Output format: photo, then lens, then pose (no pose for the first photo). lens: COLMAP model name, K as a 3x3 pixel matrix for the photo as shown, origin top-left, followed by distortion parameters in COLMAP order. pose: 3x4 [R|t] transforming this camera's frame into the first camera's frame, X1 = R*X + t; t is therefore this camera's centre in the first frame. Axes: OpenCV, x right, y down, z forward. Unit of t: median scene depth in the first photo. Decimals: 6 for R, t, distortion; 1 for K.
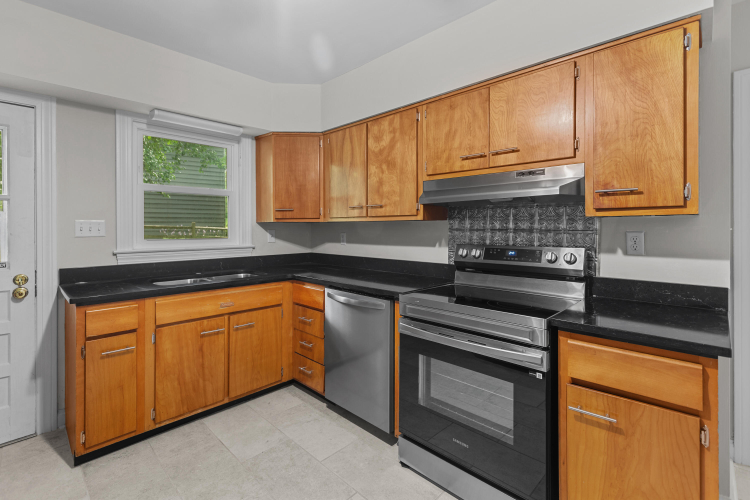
lens RADIAL K [[341.6, 0, 371.5], [0, 341.6, 228.8], [0, 0, 1]] dist [0.001270, -0.000885]
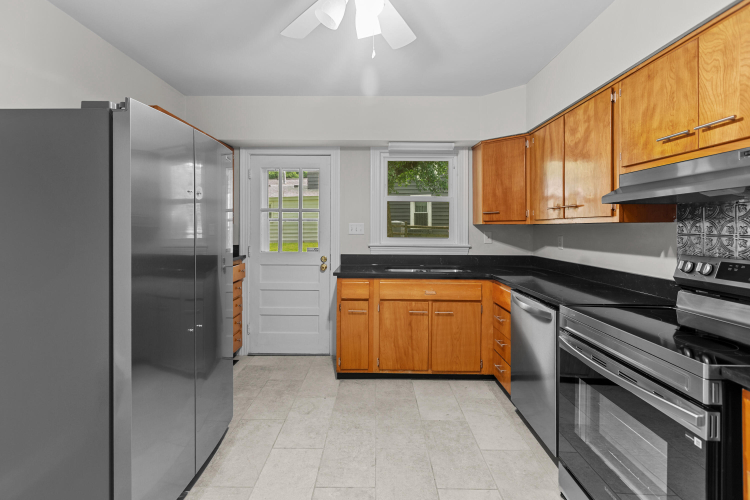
lens RADIAL K [[341.6, 0, 374.9], [0, 341.6, 227.7], [0, 0, 1]] dist [0.001270, -0.000885]
pose [[0.695501, 0.006529, -0.718496, 0.318836], [-0.011237, 0.999935, -0.001791, -0.004468], [0.718438, 0.009319, 0.695529, 0.012316]]
